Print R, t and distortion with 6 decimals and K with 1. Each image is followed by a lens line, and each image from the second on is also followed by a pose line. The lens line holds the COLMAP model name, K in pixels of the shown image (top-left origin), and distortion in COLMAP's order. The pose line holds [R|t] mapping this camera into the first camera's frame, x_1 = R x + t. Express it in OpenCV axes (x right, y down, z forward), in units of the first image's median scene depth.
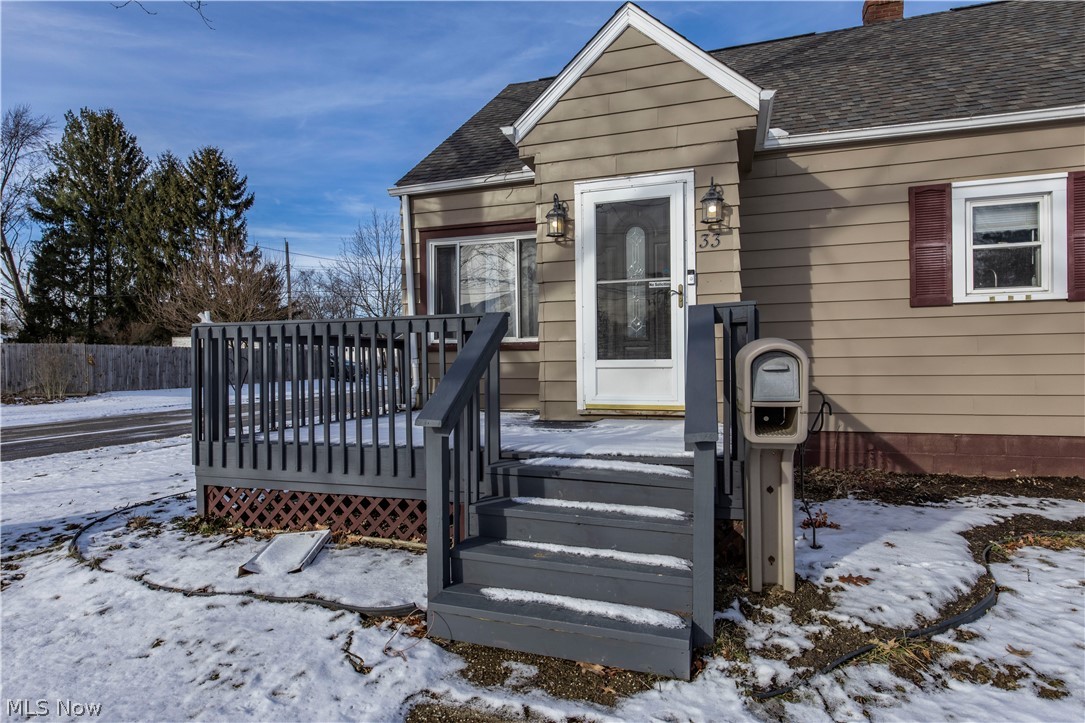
lens RADIAL K [[579.2, 0, 542.5], [0, 579.2, 361.5], [0, 0, 1]] dist [0.002769, 0.000073]
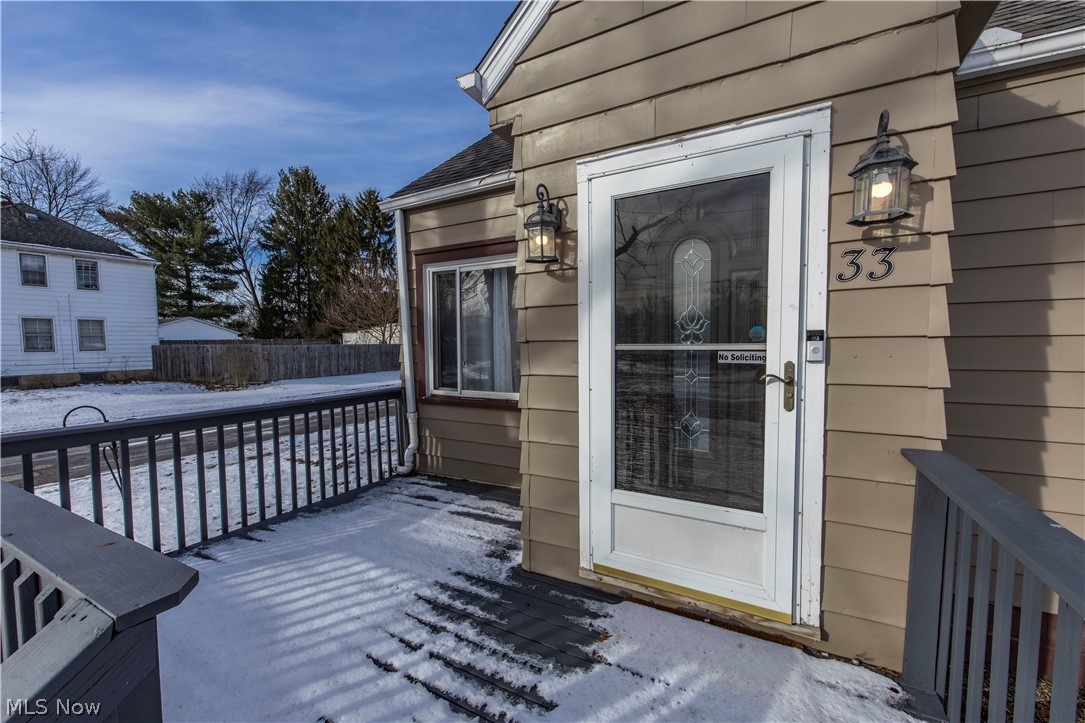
lens RADIAL K [[439.0, 0, 542.5], [0, 439.0, 361.5], [0, 0, 1]] dist [-0.001831, 0.000166]
pose [[0.981657, 0.009119, -0.190438, 0.099458], [-0.000992, 0.999086, 0.042728, -0.133530], [0.190654, -0.041755, 0.980769, 0.558143]]
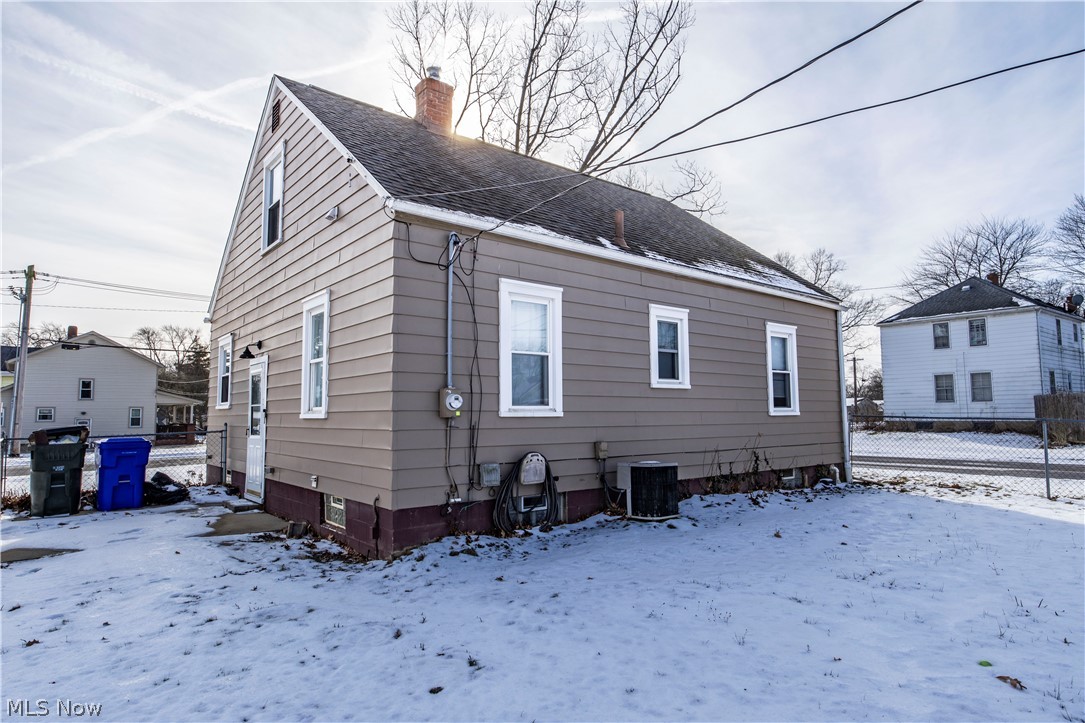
lens RADIAL K [[632.5, 0, 542.5], [0, 632.5, 361.5], [0, 0, 1]] dist [-0.003004, -0.000956]
pose [[-0.552536, -0.052083, -0.831860, 2.509283], [0.011030, 0.997501, -0.069781, -0.072228], [0.833416, -0.047732, -0.550581, 3.102614]]
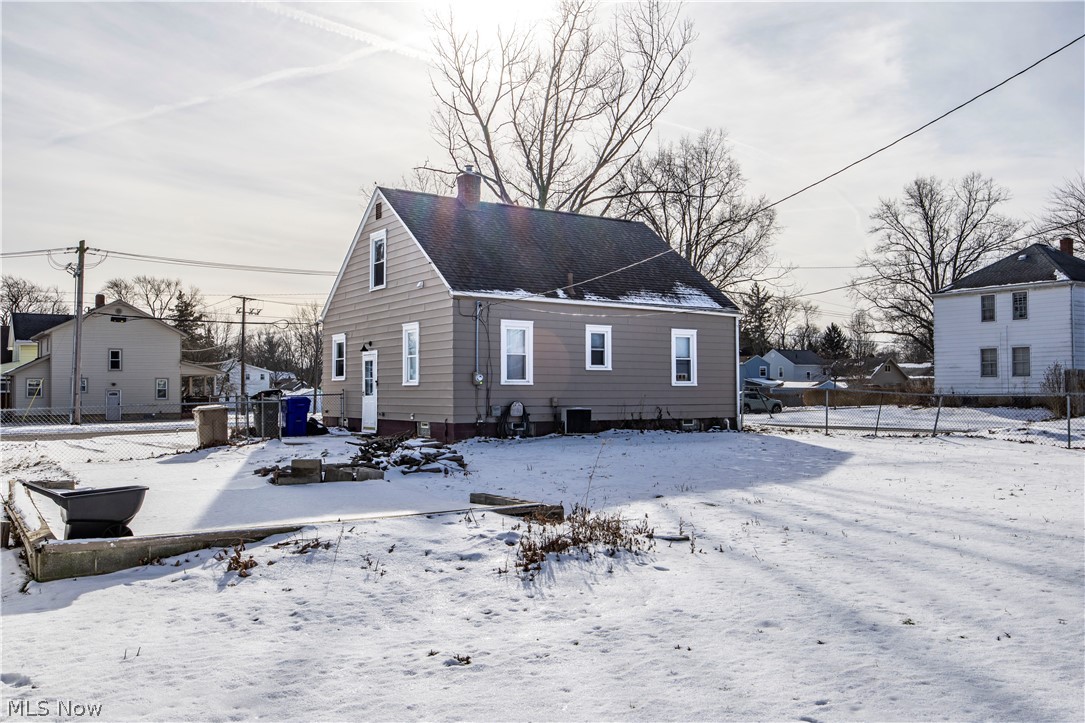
lens RADIAL K [[934.2, 0, 542.5], [0, 934.2, 361.5], [0, 0, 1]] dist [0.003081, 0.000054]
pose [[-0.626327, -0.009871, -0.779498, 4.543514], [0.006863, 0.999811, -0.018176, -0.076292], [0.779530, -0.016734, -0.626141, 5.009785]]
